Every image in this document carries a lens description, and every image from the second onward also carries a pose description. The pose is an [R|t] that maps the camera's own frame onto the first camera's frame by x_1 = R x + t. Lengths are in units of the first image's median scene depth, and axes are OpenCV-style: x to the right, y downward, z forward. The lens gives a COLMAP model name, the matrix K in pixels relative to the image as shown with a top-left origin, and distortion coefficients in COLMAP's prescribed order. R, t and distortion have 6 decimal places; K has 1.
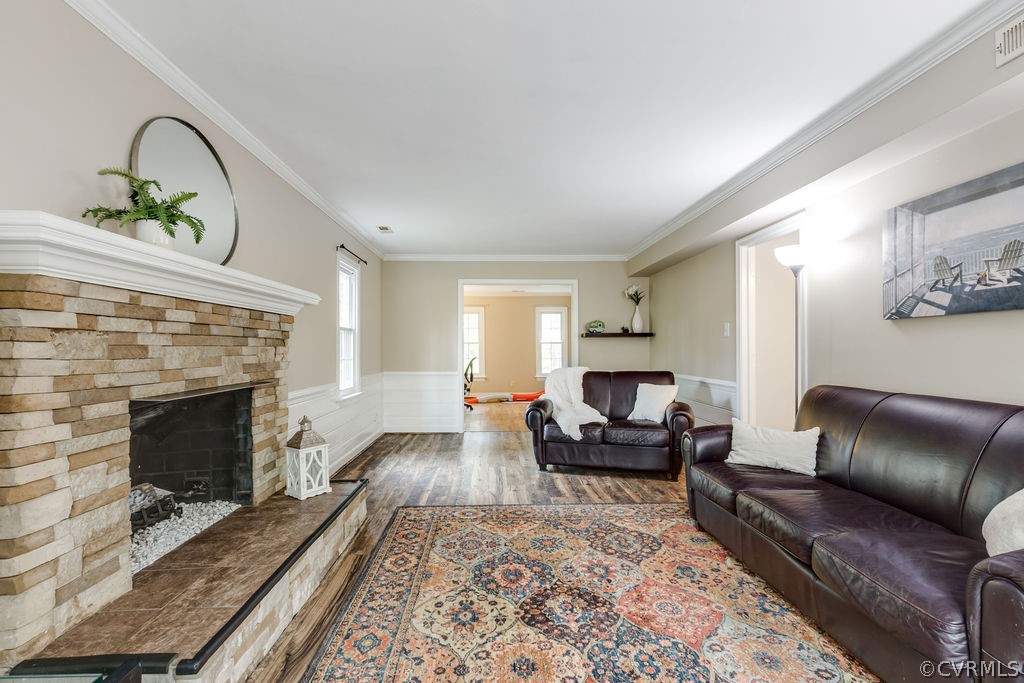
lens RADIAL K [[469.8, 0, 498.7], [0, 469.8, 345.9], [0, 0, 1]] dist [0.013191, -0.002920]
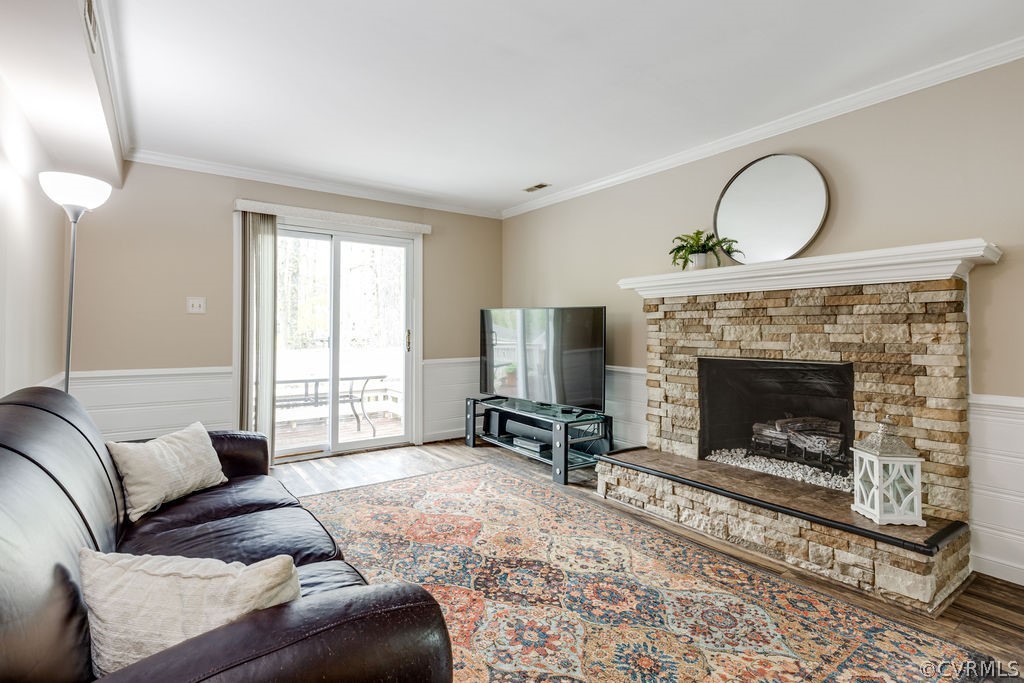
lens RADIAL K [[497.7, 0, 505.4], [0, 497.7, 318.9], [0, 0, 1]] dist [0.009759, -0.000615]
pose [[-0.826748, -0.006692, -0.562533, 0.694348], [0.007140, 0.999724, -0.022385, 0.008942], [0.562528, -0.022523, -0.826472, 1.656935]]
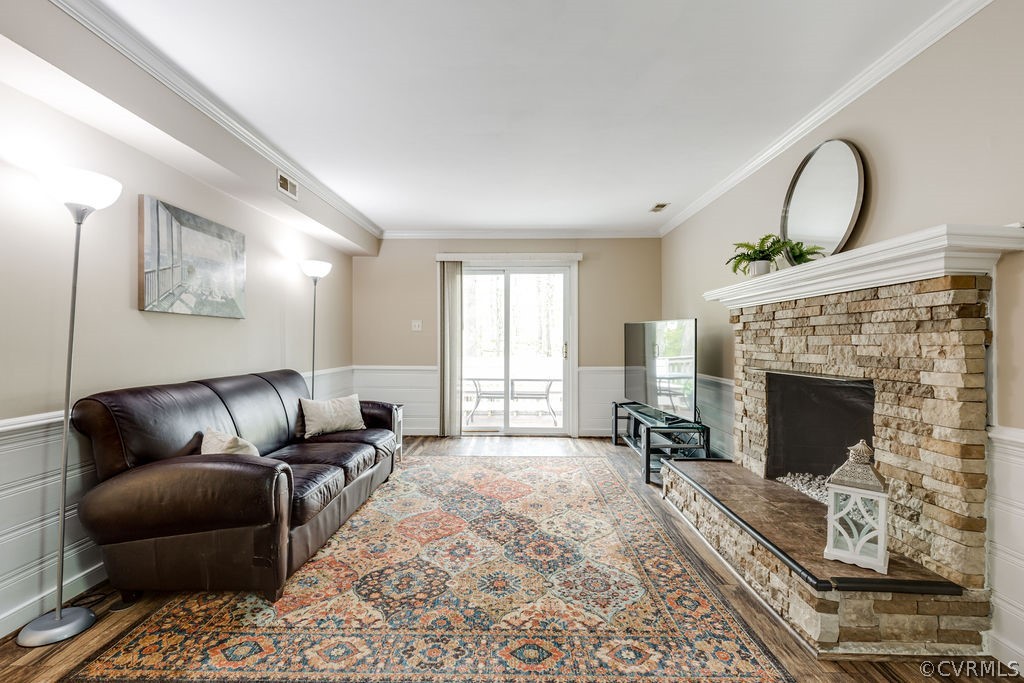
lens RADIAL K [[469.8, 0, 507.2], [0, 469.8, 341.5], [0, 0, 1]] dist [0.013191, -0.002920]
pose [[-0.999221, 0.005138, 0.039131, 0.066671], [0.004896, 0.999968, -0.006285, 0.017243], [-0.039162, -0.006089, -0.999214, 2.093775]]
